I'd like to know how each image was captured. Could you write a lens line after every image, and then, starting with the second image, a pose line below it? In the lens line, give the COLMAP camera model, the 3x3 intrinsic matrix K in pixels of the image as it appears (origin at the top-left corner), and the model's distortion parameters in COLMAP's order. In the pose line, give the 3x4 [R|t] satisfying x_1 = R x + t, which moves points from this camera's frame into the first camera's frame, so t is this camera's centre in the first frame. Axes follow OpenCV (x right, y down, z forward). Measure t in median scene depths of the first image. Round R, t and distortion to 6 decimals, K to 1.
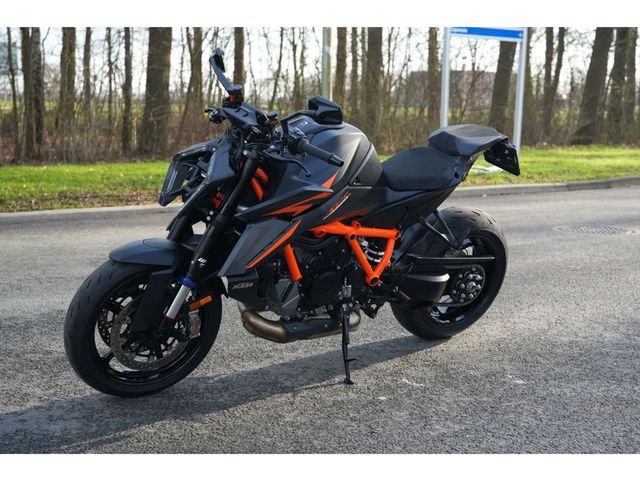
lens RADIAL K [[904.7, 0, 320.0], [0, 904.7, 240.0], [0, 0, 1]] dist [-0.033126, 0.721761]
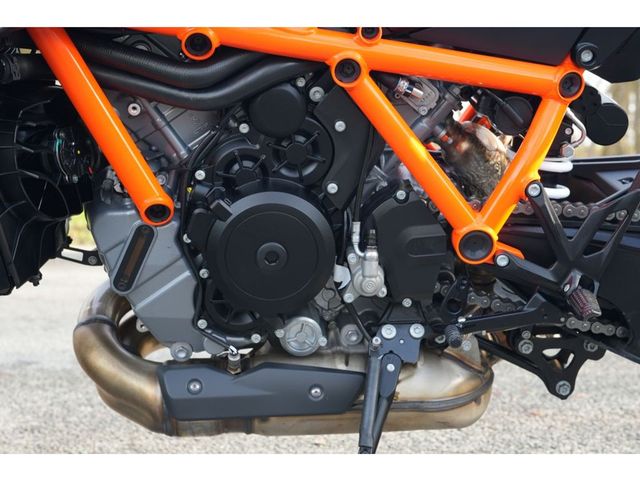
lens RADIAL K [[1377.9, 0, 320.0], [0, 1377.9, 240.0], [0, 0, 1]] dist [-0.035325, -0.081654]
pose [[0.855147, 0.009735, -0.518293, 0.263256], [-0.056611, 0.995597, -0.074705, 0.085788], [0.515284, 0.093225, 0.851934, 0.660184]]
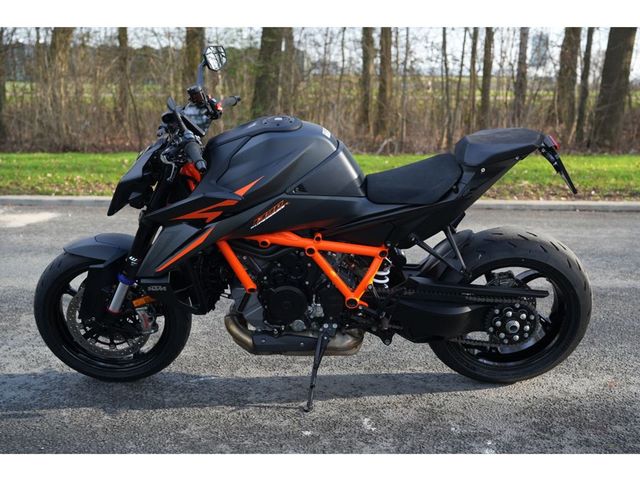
lens RADIAL K [[904.7, 0, 320.0], [0, 904.7, 240.0], [0, 0, 1]] dist [-0.033126, 0.721761]
pose [[0.822282, 0.088898, -0.562095, 0.577994], [-0.084519, 0.995847, 0.033857, -0.047827], [0.562770, 0.019667, 0.826380, 0.263298]]
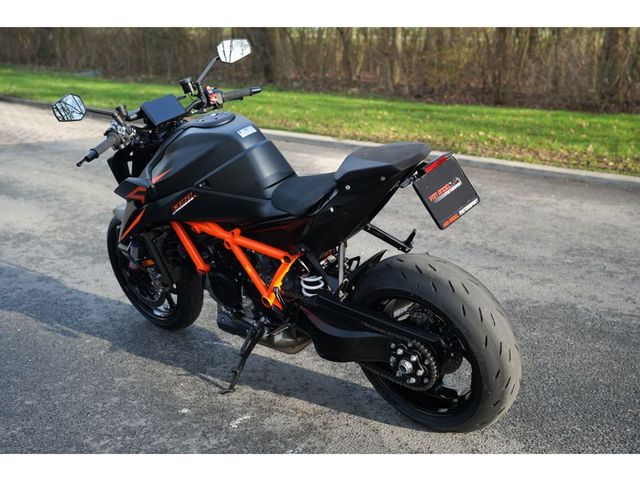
lens RADIAL K [[904.7, 0, 320.0], [0, 904.7, 240.0], [0, 0, 1]] dist [-0.033126, 0.721761]
pose [[0.187191, 0.237889, -0.953084, 0.989929], [-0.142508, 0.966546, 0.213260, -0.230188], [0.971932, 0.095901, 0.214830, 0.926424]]
